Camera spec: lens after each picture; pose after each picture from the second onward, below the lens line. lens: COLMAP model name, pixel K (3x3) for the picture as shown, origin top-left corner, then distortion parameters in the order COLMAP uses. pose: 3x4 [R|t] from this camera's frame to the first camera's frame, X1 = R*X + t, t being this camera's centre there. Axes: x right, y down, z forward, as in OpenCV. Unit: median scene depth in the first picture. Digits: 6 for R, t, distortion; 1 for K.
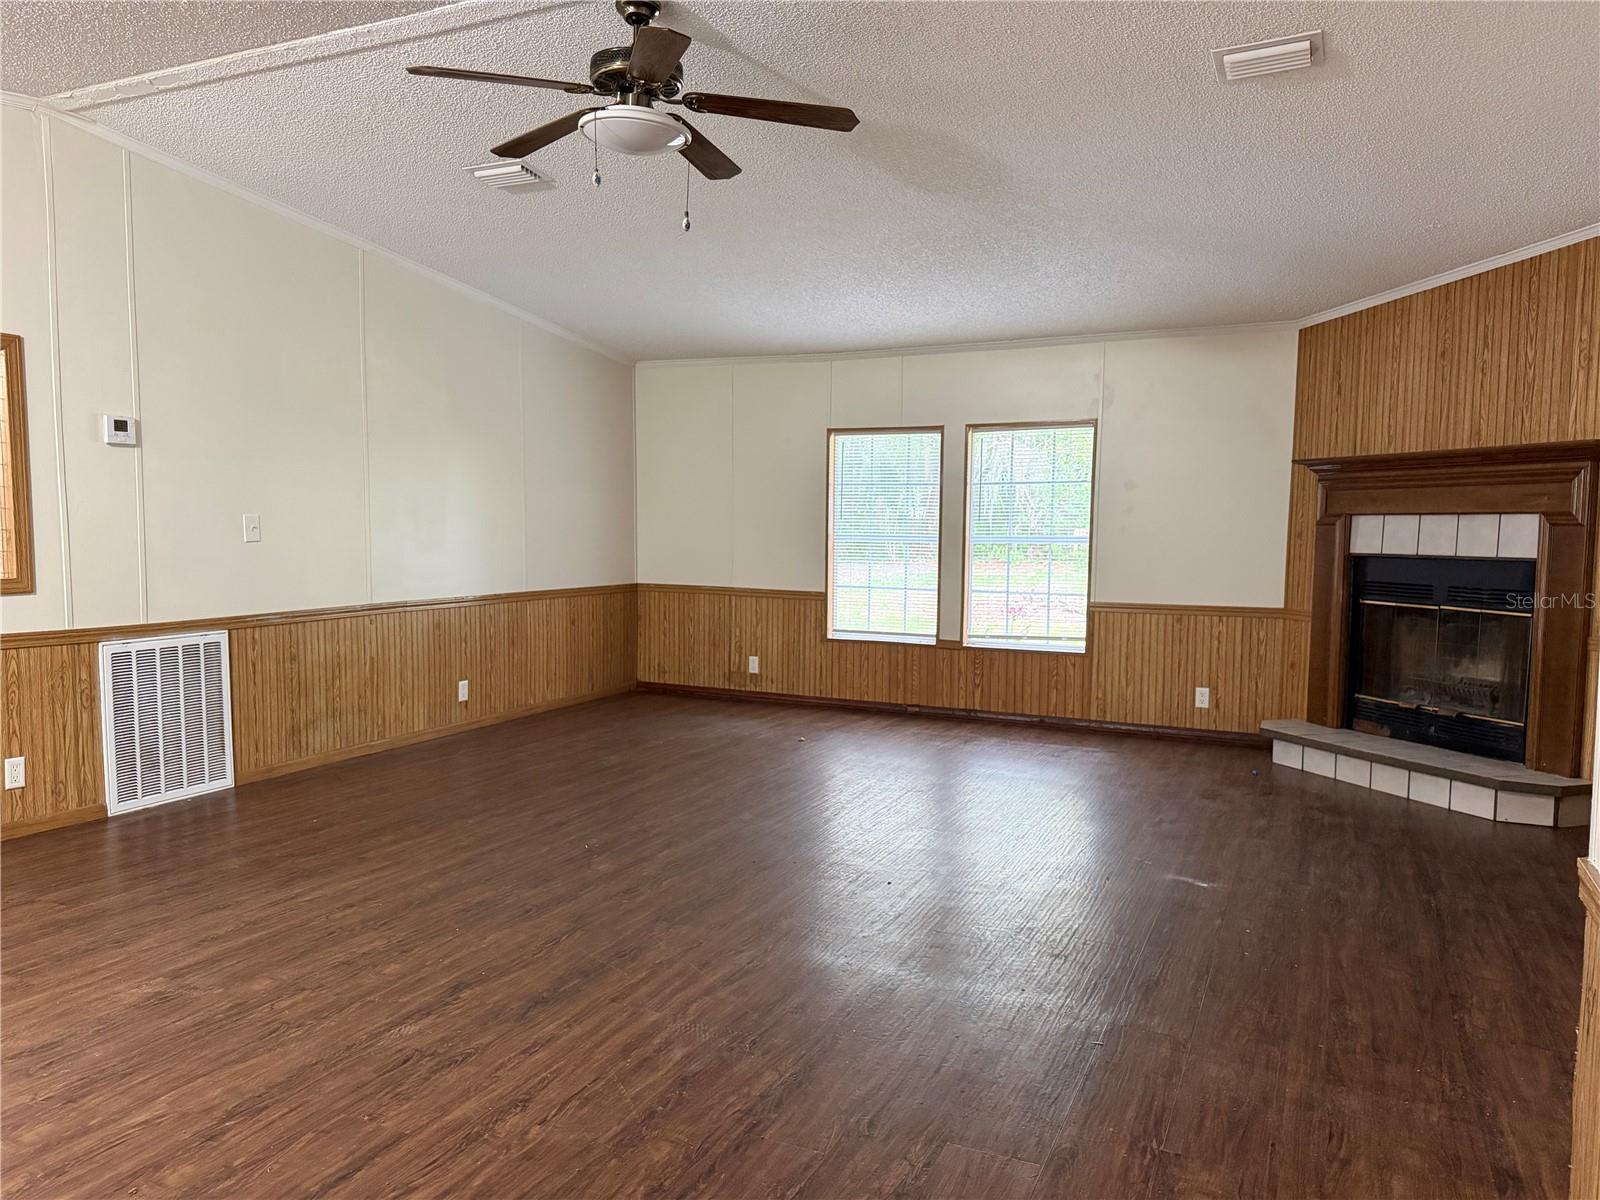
lens RADIAL K [[1129.9, 0, 786.4], [0, 1129.9, 599.8], [0, 0, 1]] dist [0.070181, -0.073683]
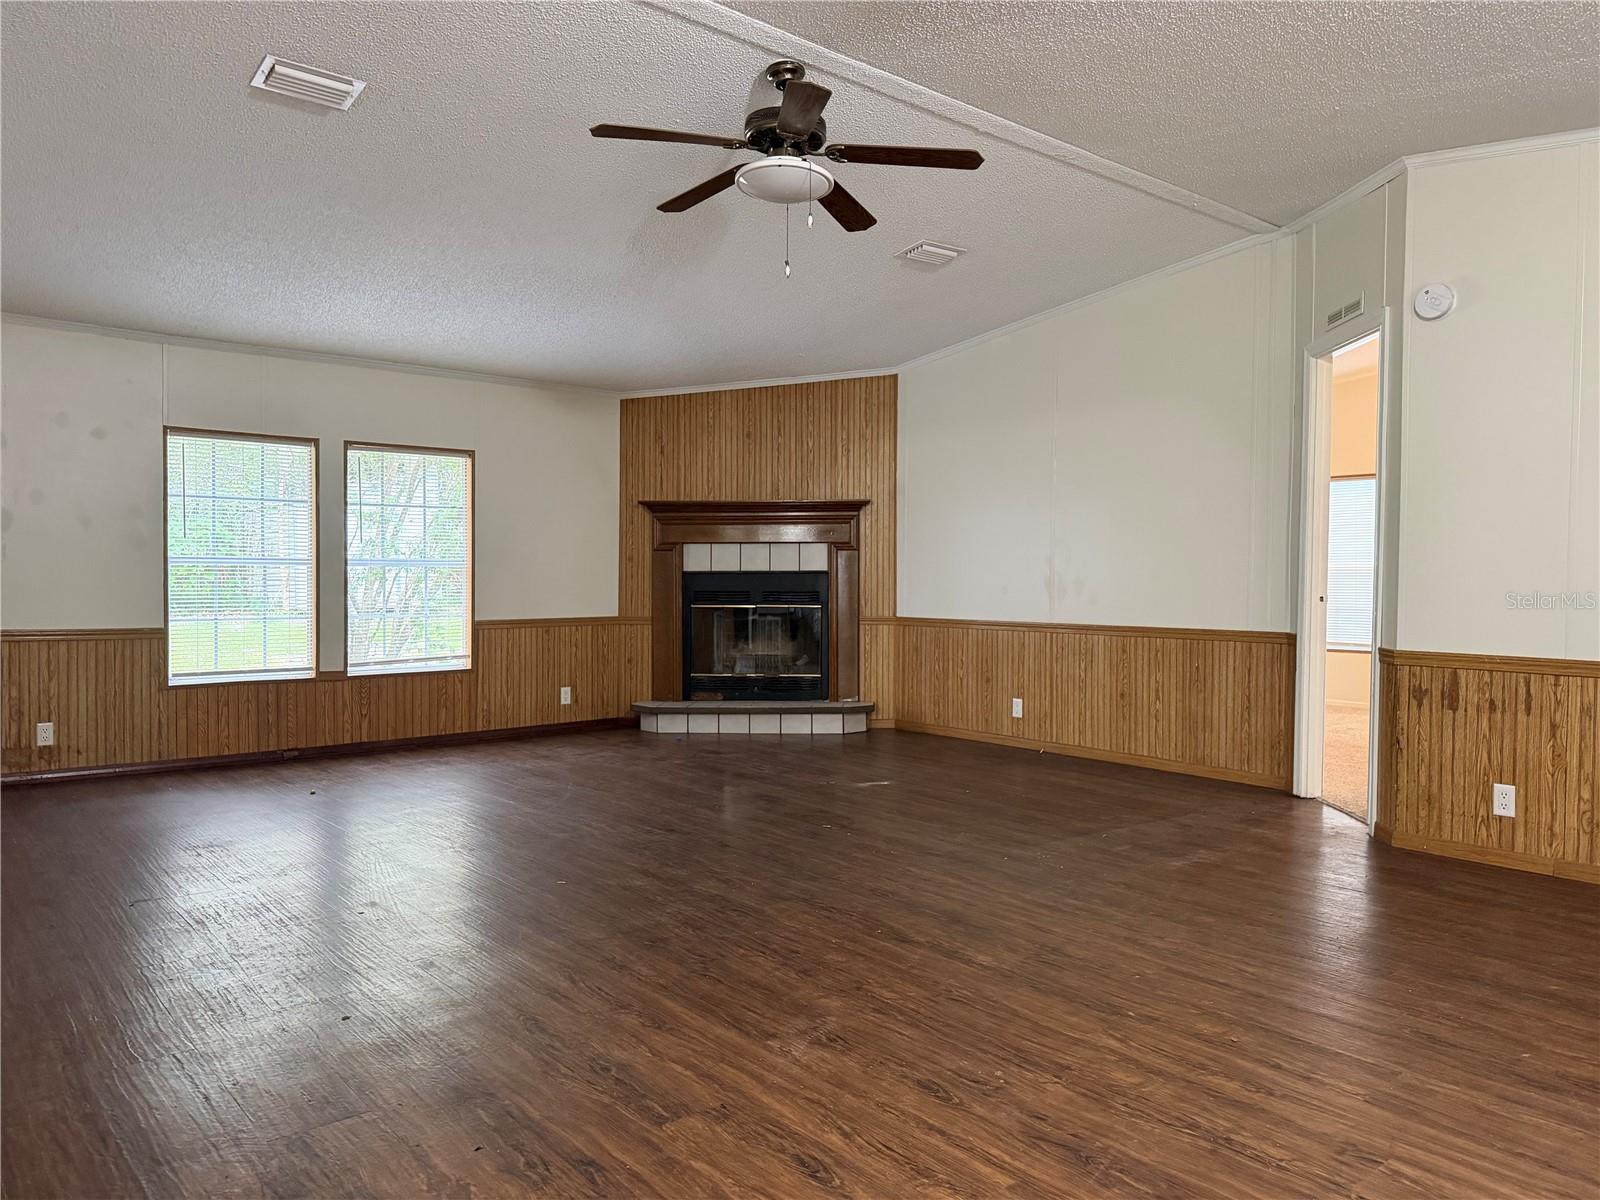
lens RADIAL K [[1129.9, 0, 811.7], [0, 1129.9, 593.9], [0, 0, 1]] dist [0.070181, -0.073683]
pose [[0.401662, -0.021608, 0.915533, -0.624192], [0.063649, 0.997963, -0.004370, 0.001763], [-0.913573, 0.060028, 0.402219, 0.293474]]
